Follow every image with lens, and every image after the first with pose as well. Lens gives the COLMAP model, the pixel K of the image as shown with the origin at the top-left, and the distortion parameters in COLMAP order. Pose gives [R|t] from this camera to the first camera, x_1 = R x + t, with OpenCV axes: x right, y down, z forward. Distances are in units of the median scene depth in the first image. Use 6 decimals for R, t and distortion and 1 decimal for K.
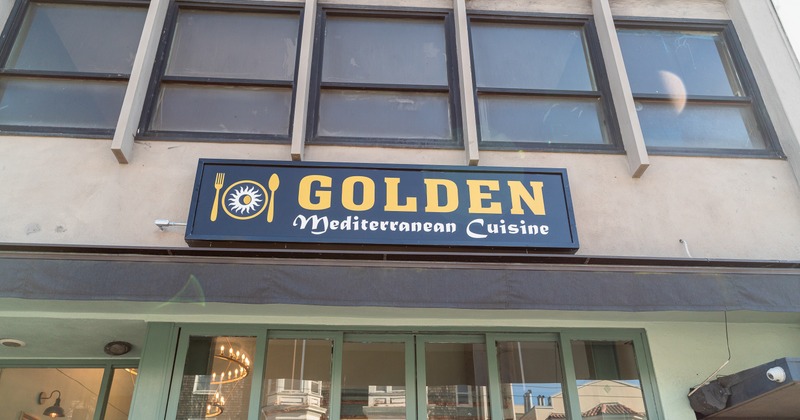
lens RADIAL K [[616.5, 0, 400.0], [0, 616.5, 210.0], [0, 0, 1]] dist [0.001021, 0.001876]
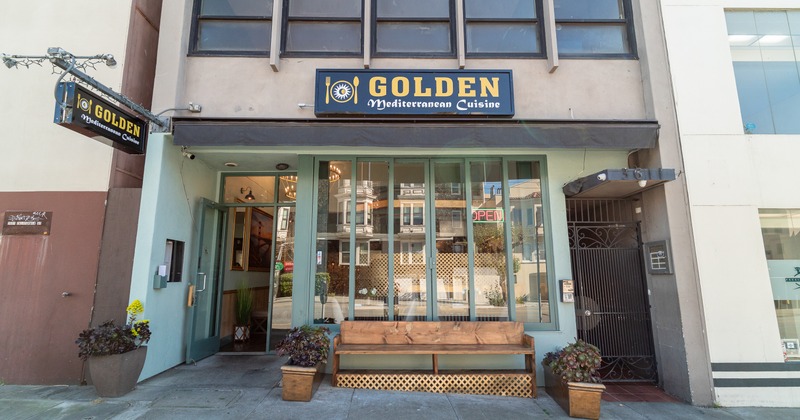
lens RADIAL K [[388.0, 0, 400.0], [0, 388.0, 210.0], [0, 0, 1]] dist [-0.000502, -0.000028]
pose [[0.998996, -0.004331, -0.044584, -0.016707], [0.019220, 0.940485, 0.339292, -0.074603], [0.040461, -0.339808, 0.939624, -0.256147]]
